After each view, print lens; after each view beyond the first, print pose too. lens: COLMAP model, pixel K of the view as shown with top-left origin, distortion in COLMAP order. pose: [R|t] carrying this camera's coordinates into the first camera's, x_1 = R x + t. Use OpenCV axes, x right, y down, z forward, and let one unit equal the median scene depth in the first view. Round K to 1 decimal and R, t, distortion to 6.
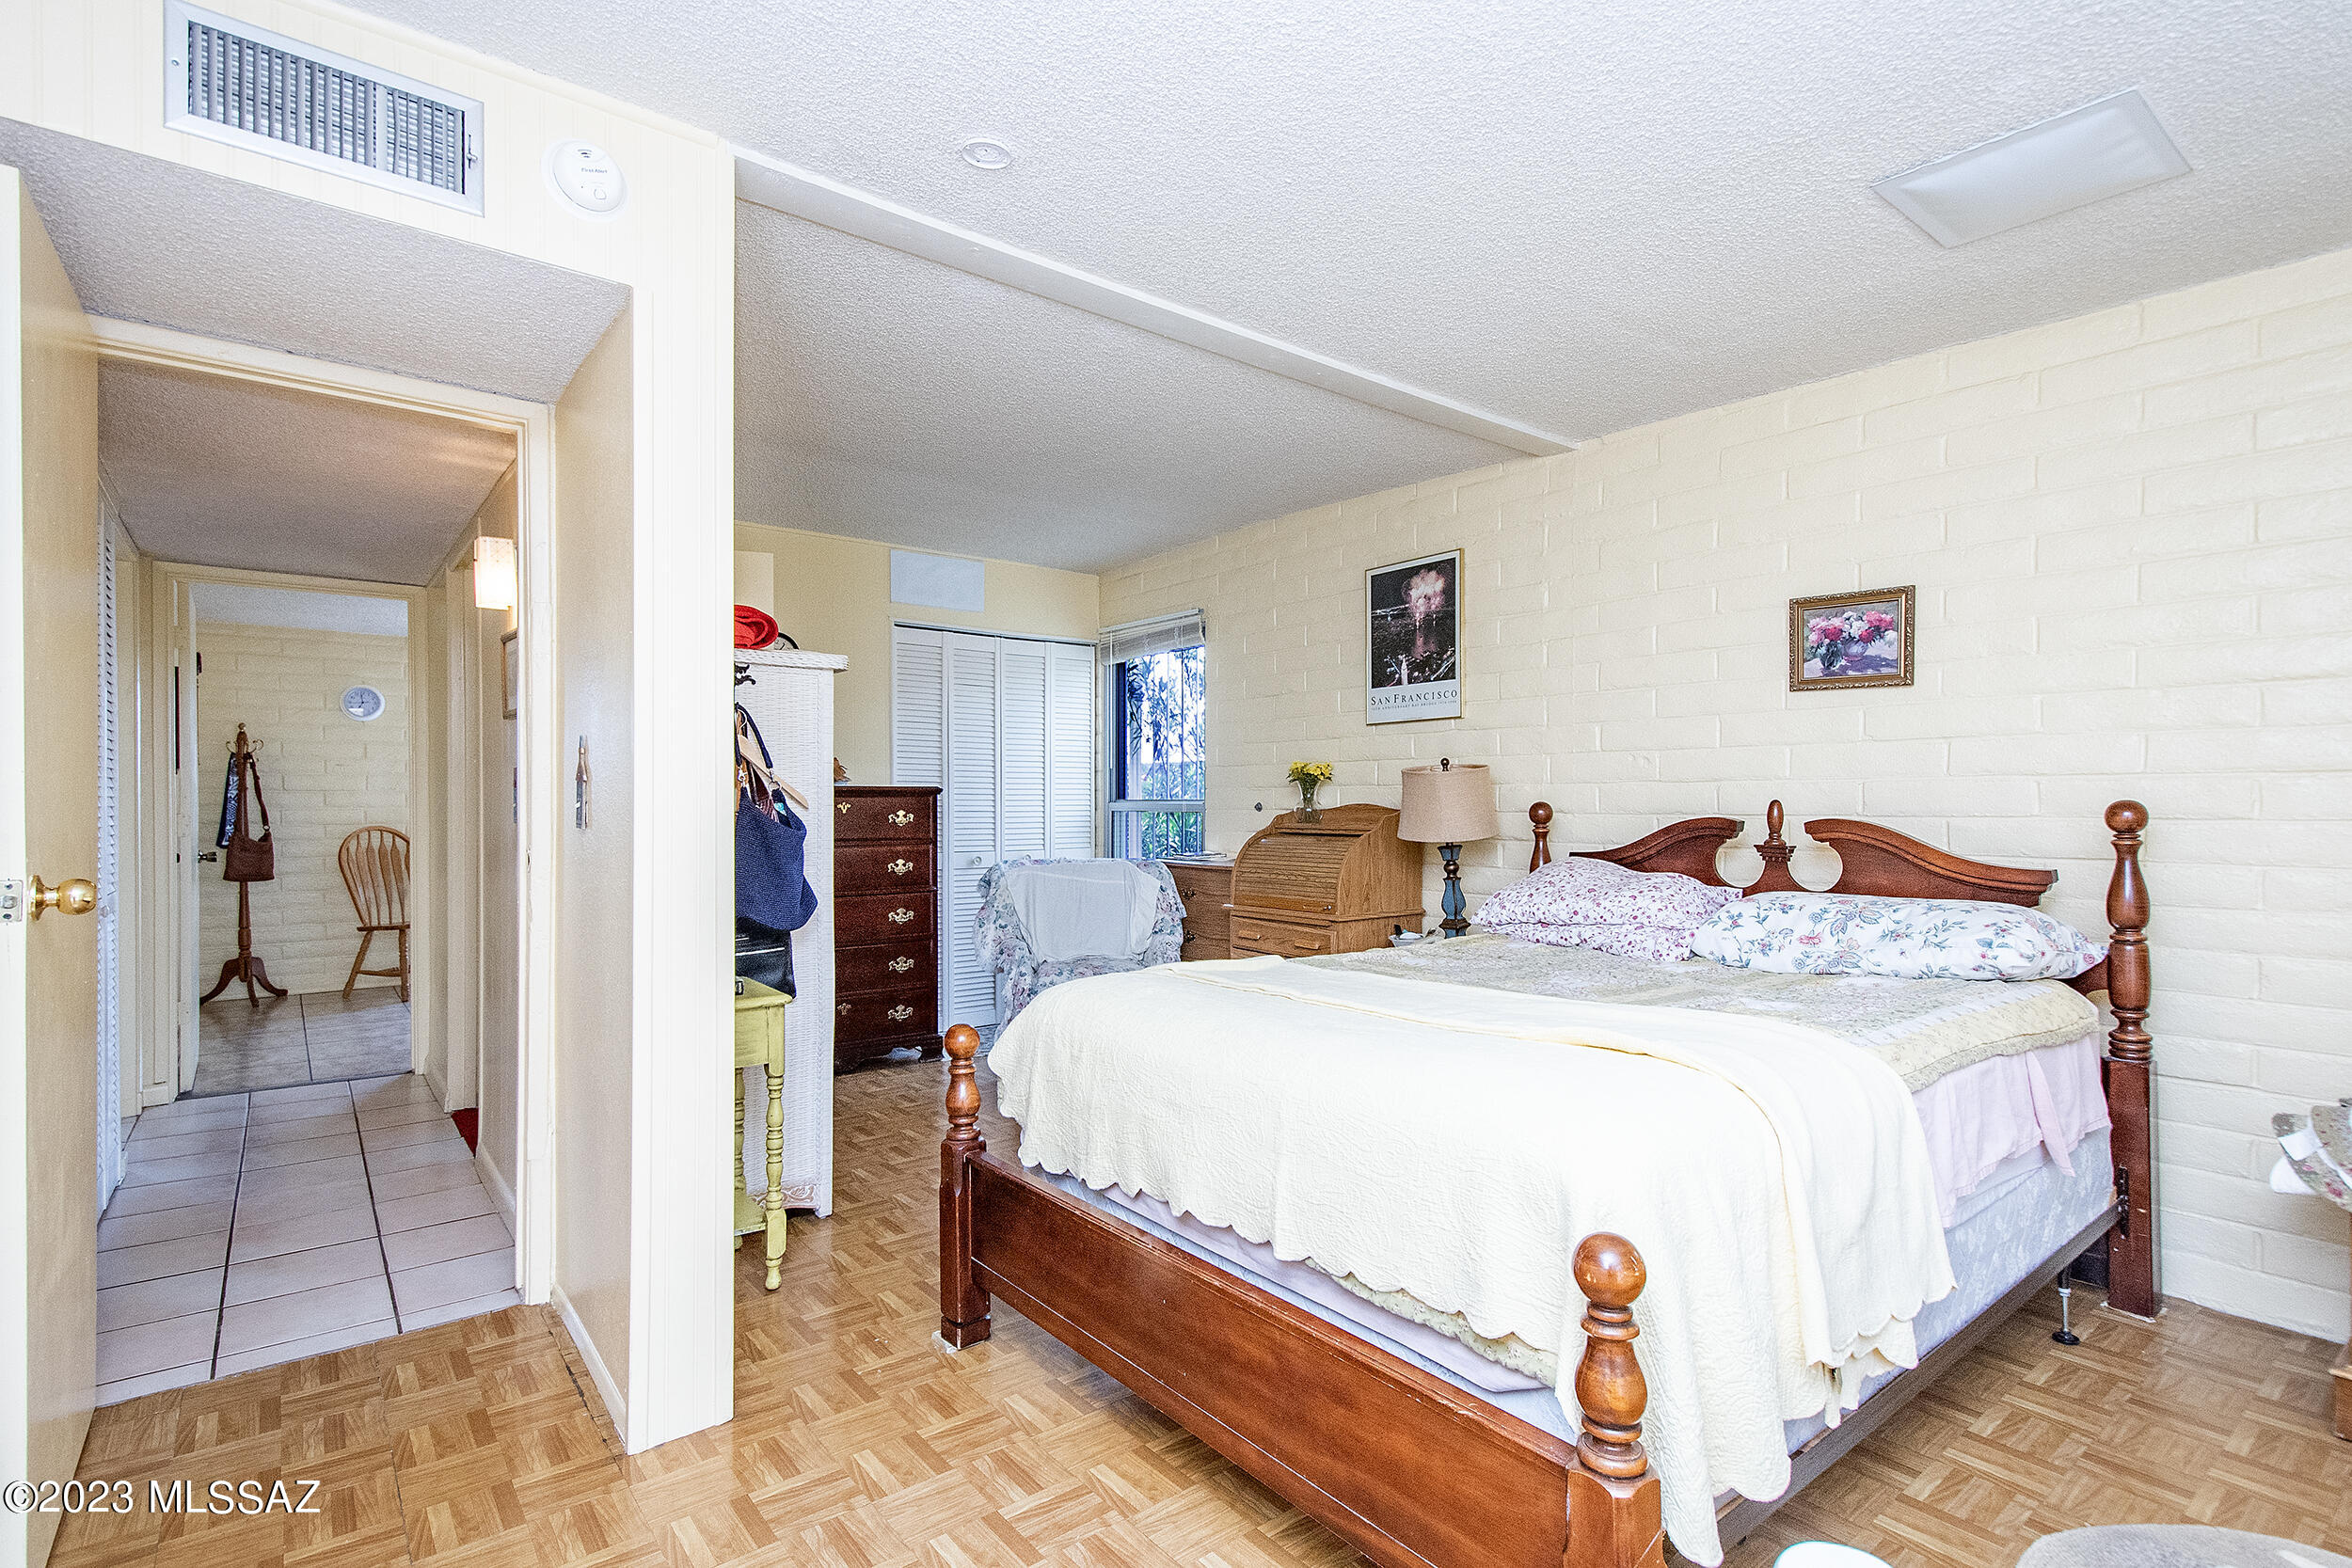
lens RADIAL K [[1130.1, 0, 1186.1], [0, 1130.1, 793.9], [0, 0, 1]] dist [0.016576, -0.006368]
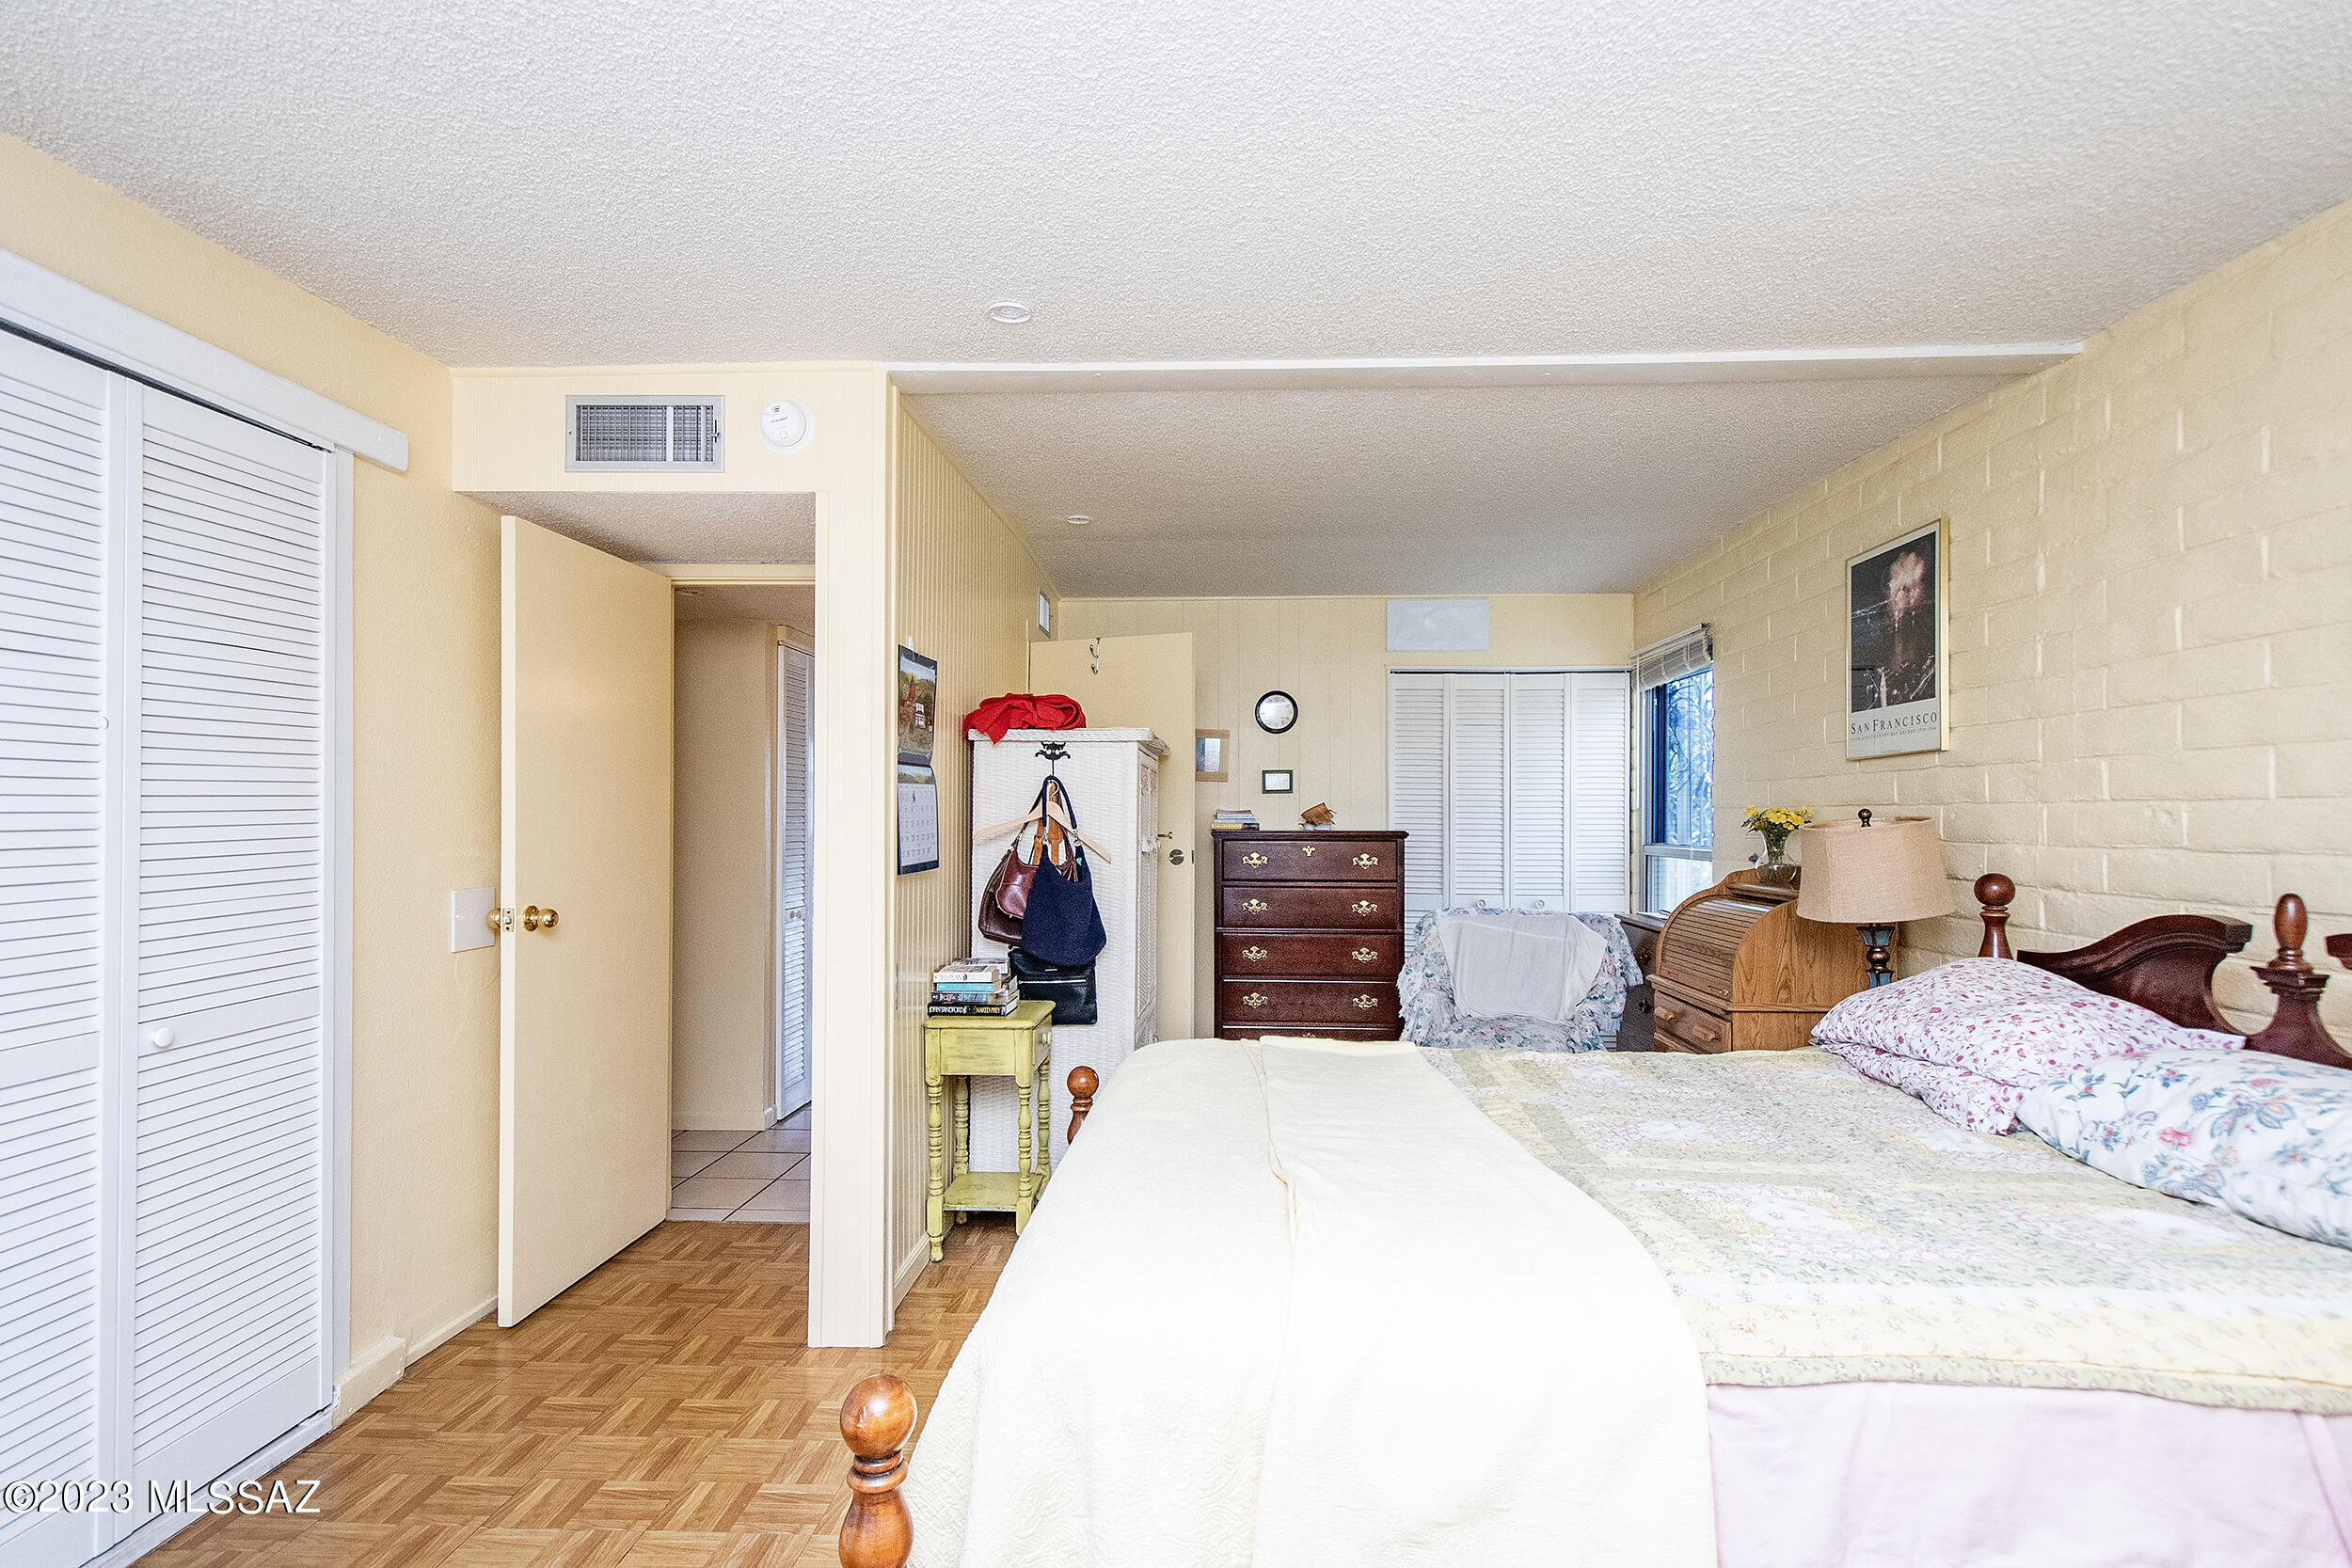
lens RADIAL K [[1130.1, 0, 1189.1], [0, 1130.1, 796.5], [0, 0, 1]] dist [0.016576, -0.006368]
pose [[0.751171, -0.009258, -0.660043, 0.357718], [0.001172, 0.999919, -0.012692, -0.028497], [0.660106, 0.008761, 0.751121, 0.128985]]
